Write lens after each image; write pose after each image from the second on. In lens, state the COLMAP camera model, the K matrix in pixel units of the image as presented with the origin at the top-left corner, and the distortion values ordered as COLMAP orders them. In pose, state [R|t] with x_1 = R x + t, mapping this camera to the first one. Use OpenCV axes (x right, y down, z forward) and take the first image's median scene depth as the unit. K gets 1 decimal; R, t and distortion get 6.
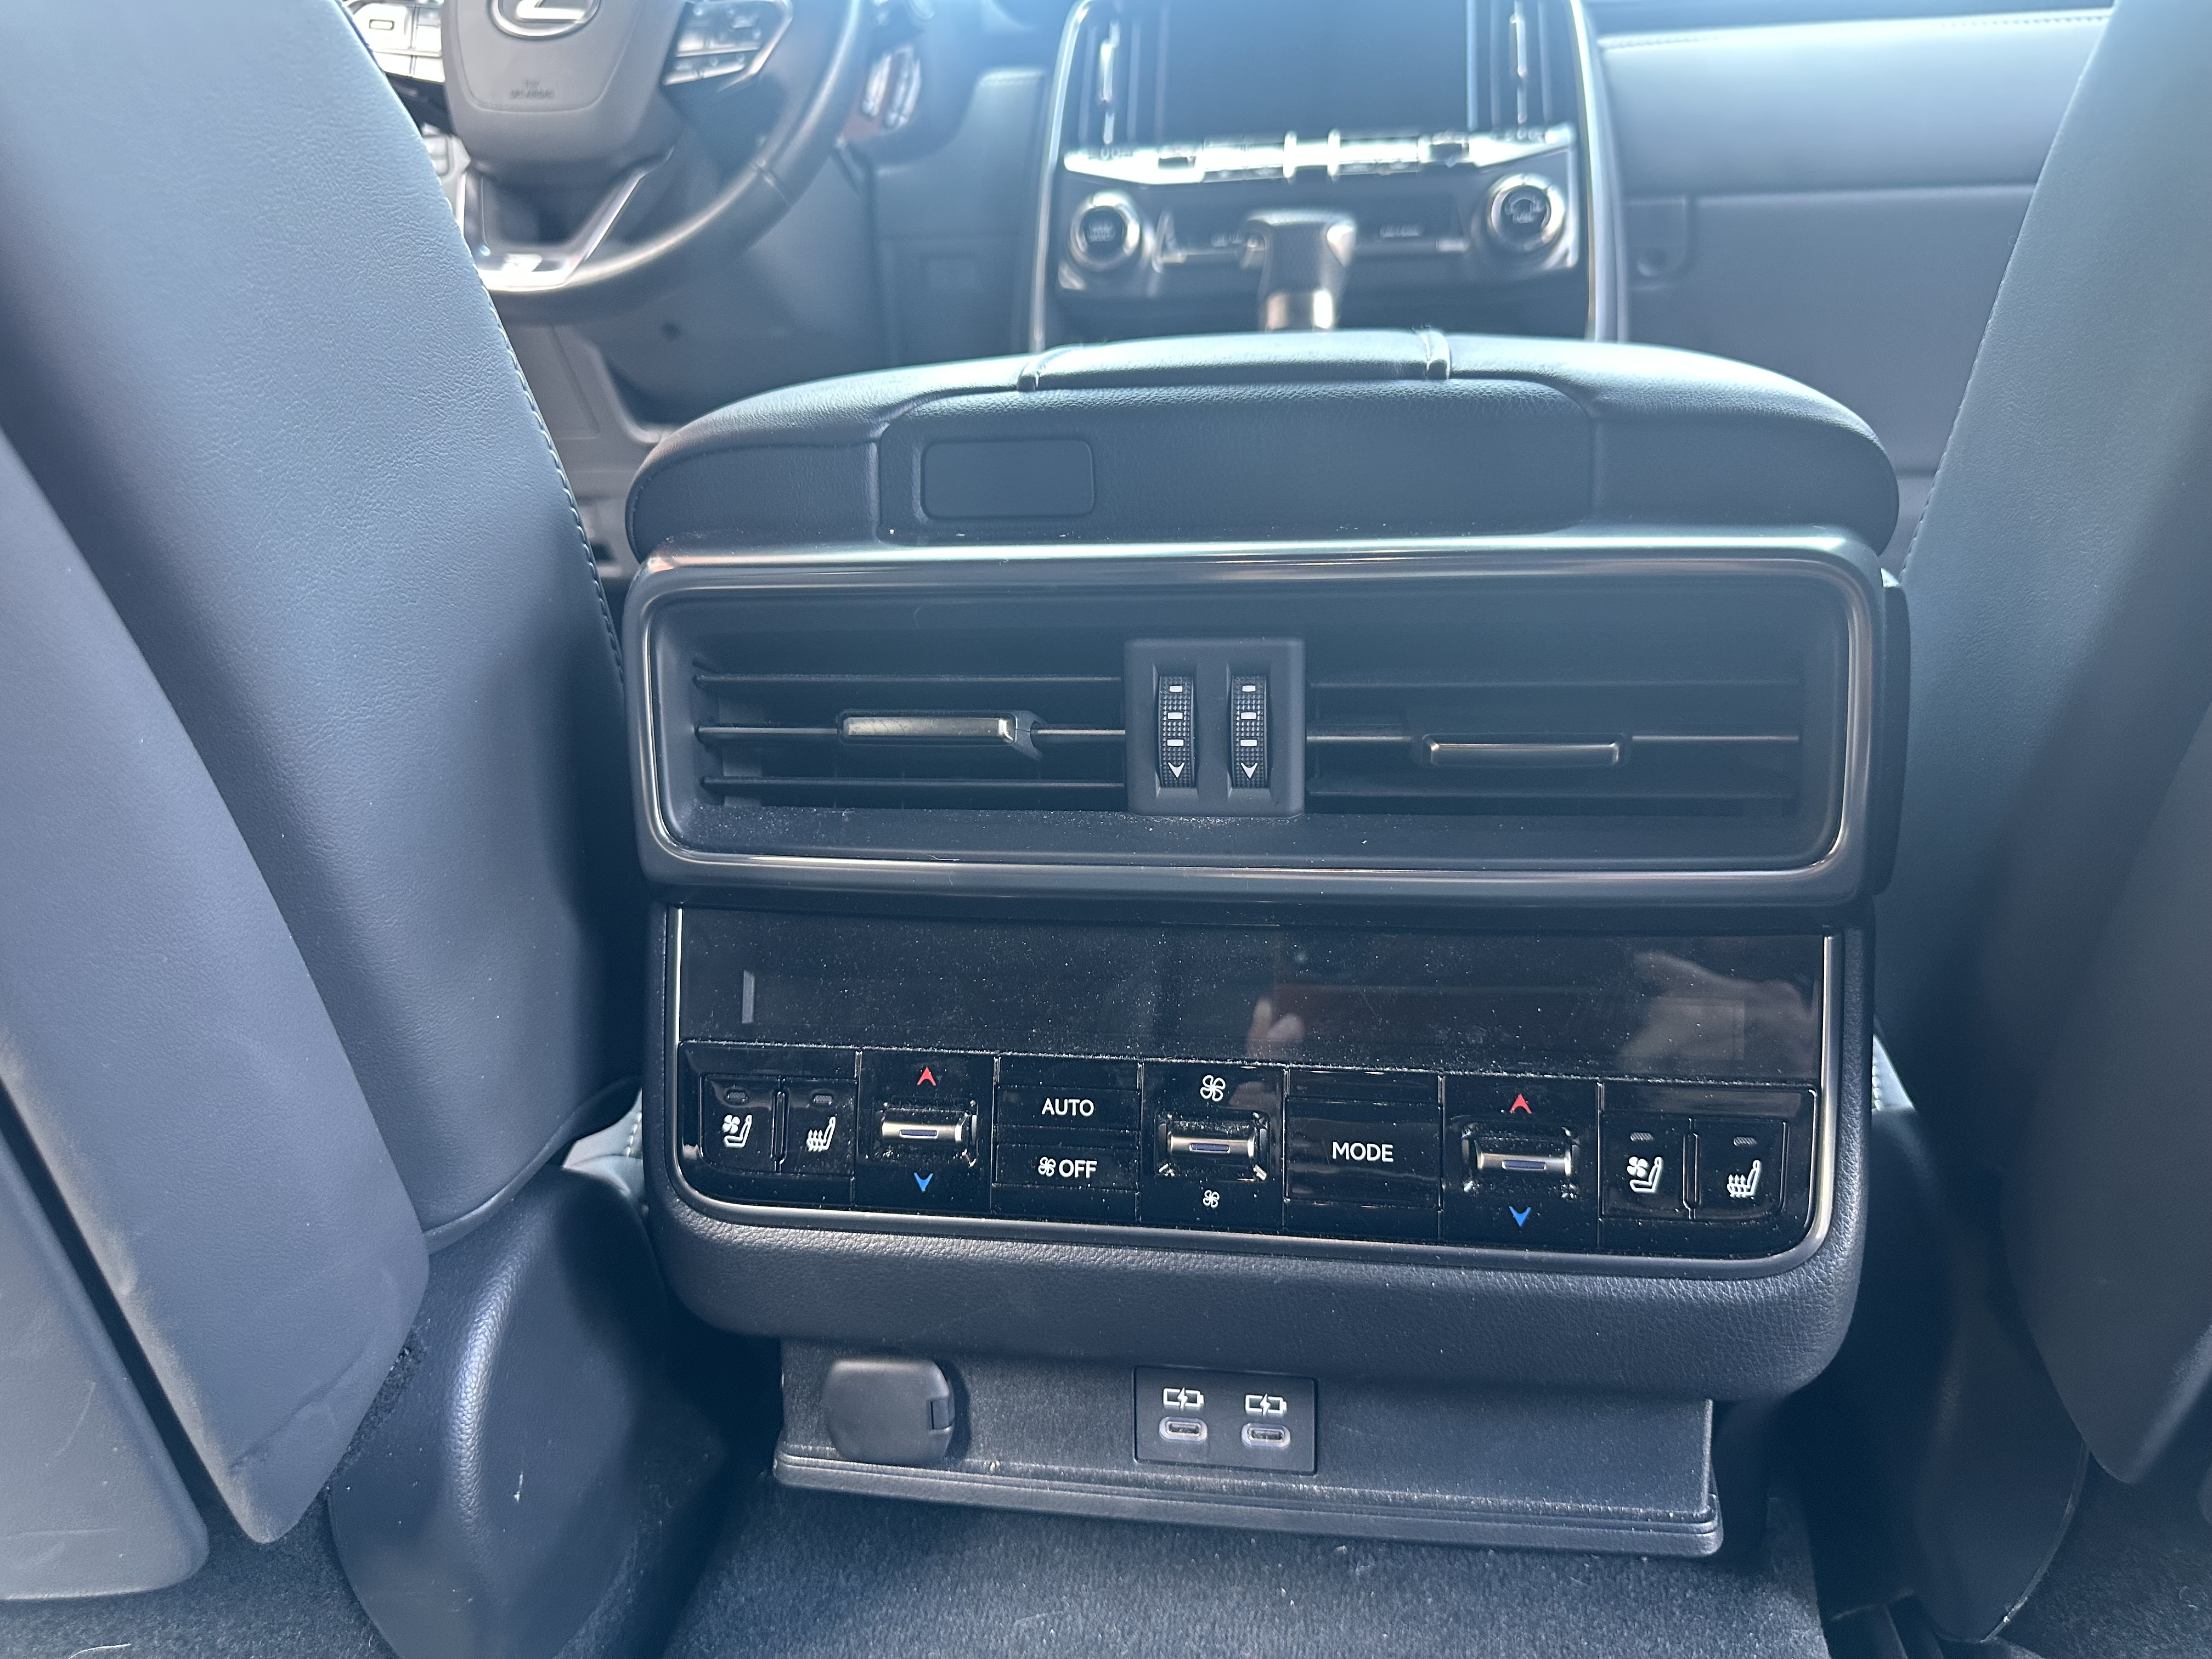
lens RADIAL K [[1585.5, 0, 1112.9], [0, 1585.5, 845.6], [0, 0, 1]] dist [0.028328, -0.035904]
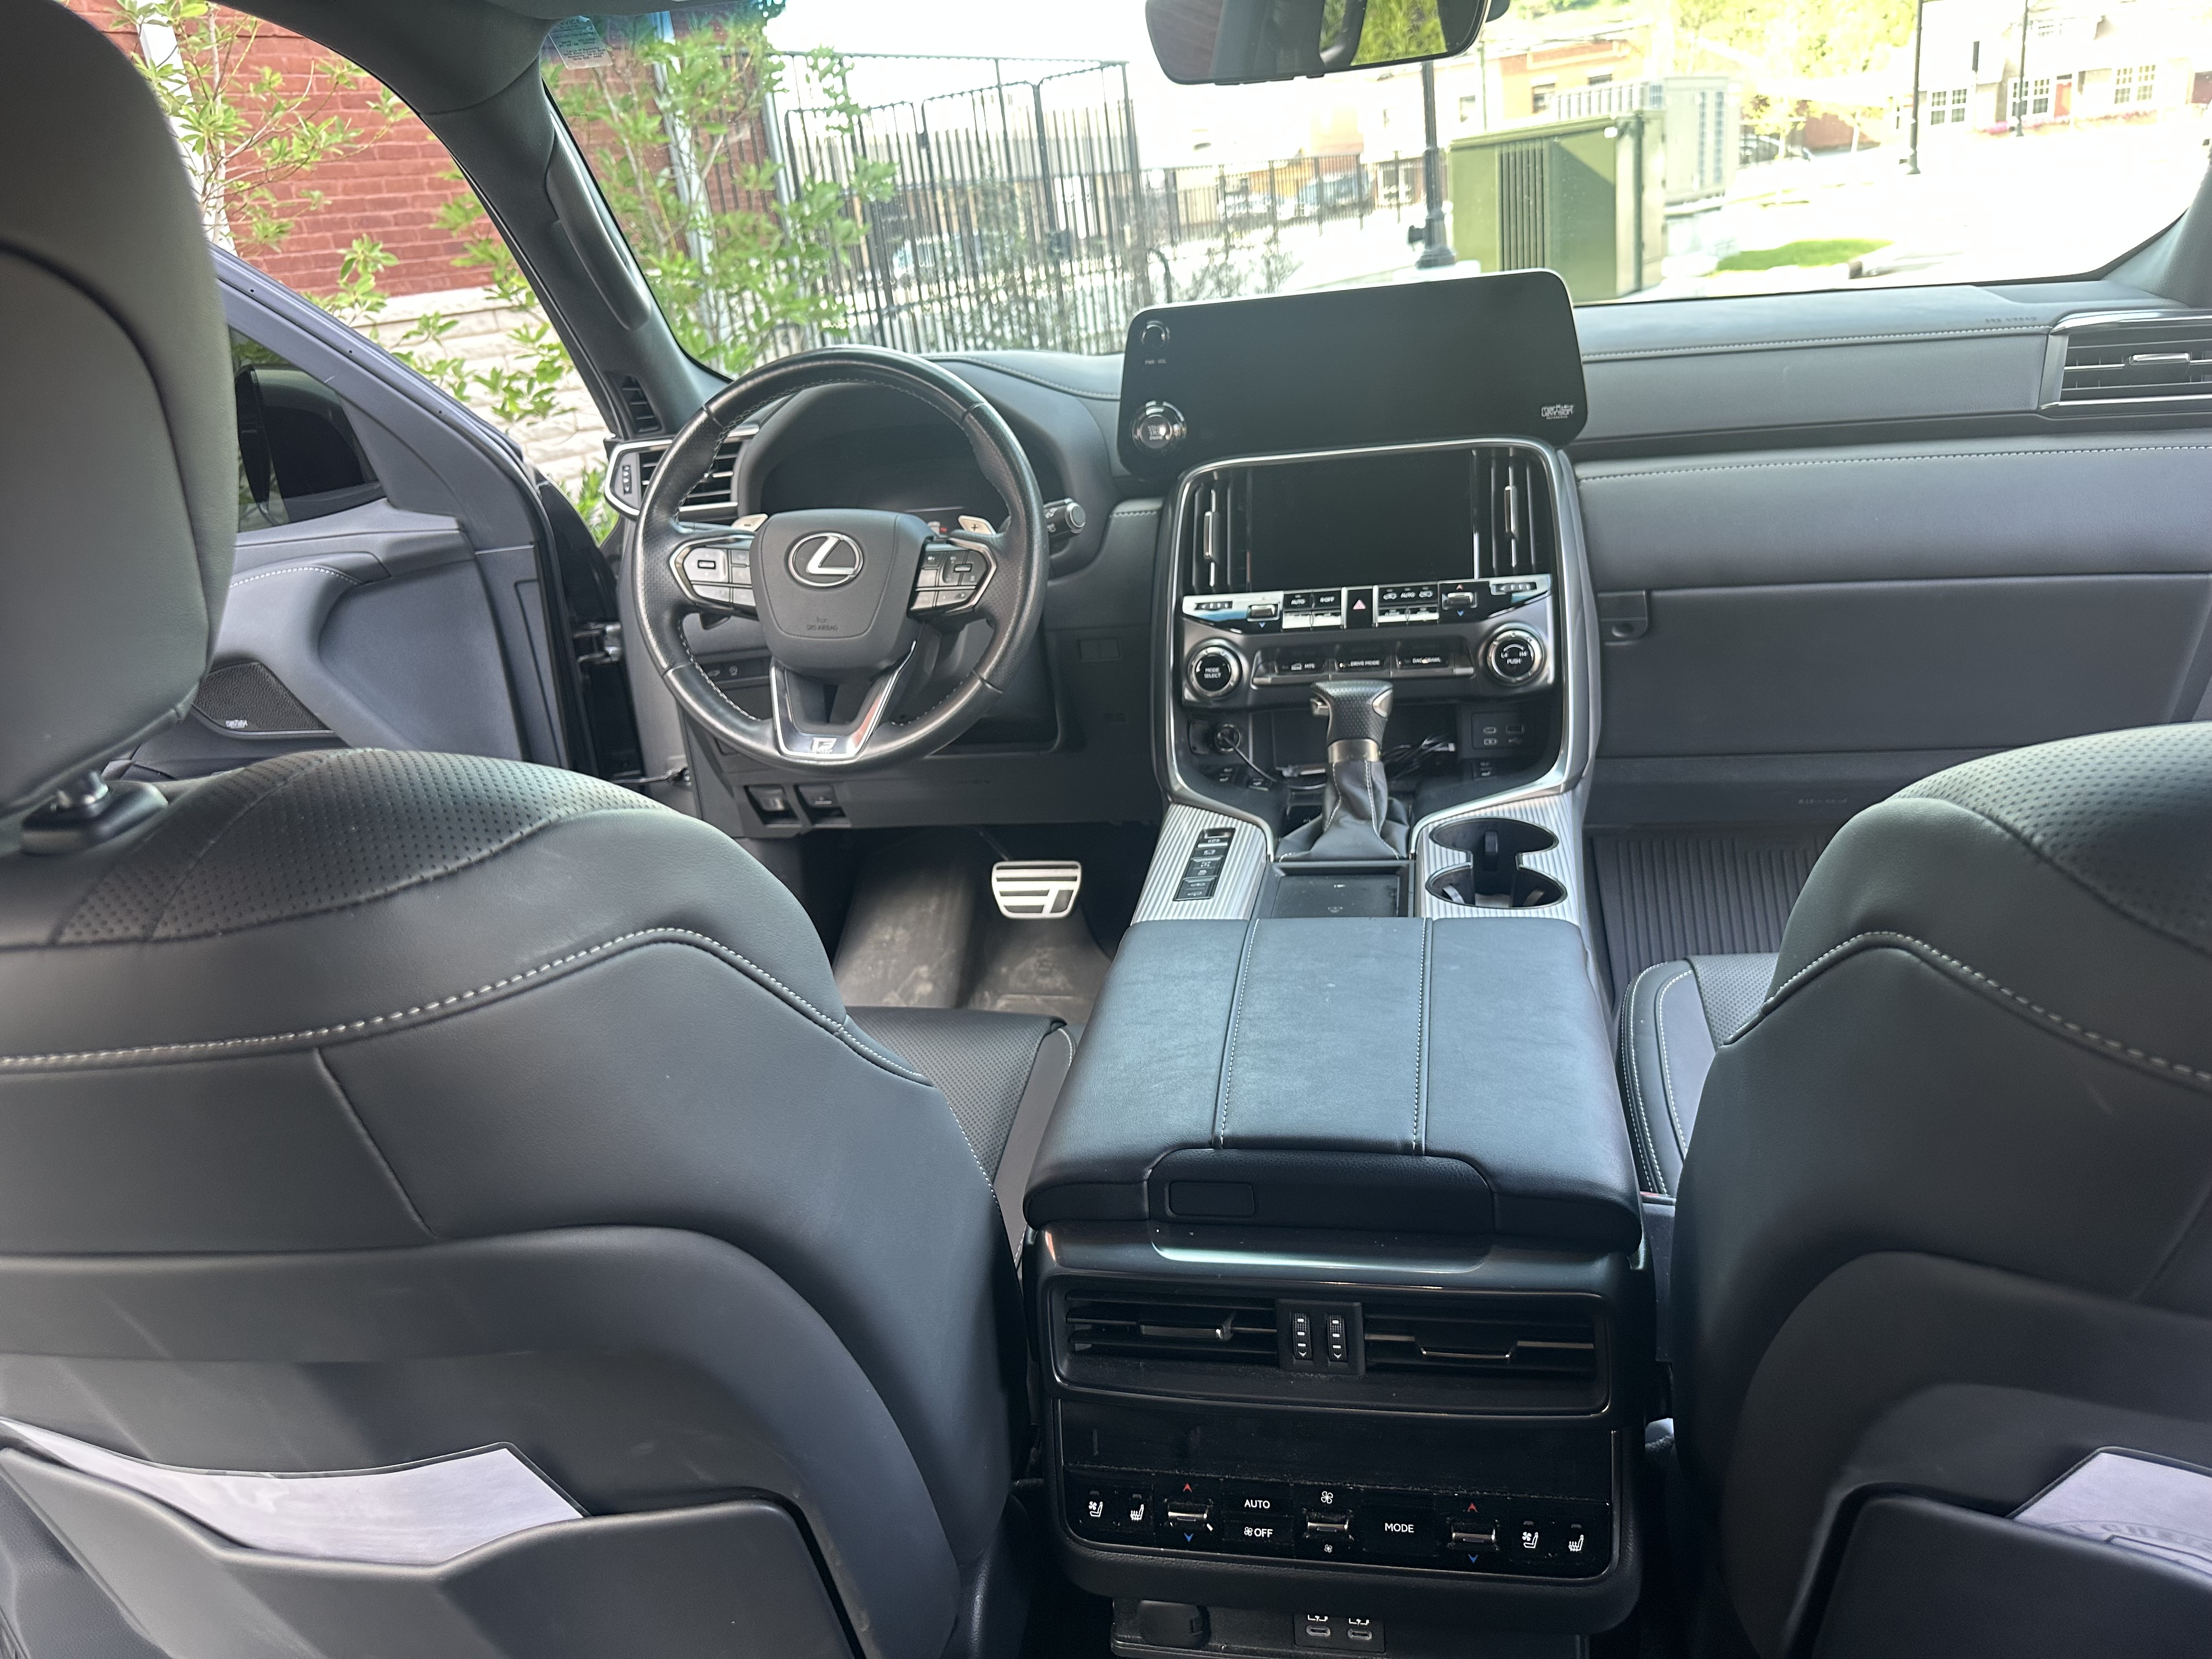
lens RADIAL K [[1585.5, 0, 1106.1], [0, 1585.5, 813.9], [0, 0, 1]] dist [0.028328, -0.035904]
pose [[0.997128, -0.046362, -0.059893, -0.052839], [0.050166, 0.996710, 0.063655, -0.791171], [0.056745, -0.066477, 0.996173, -0.932344]]
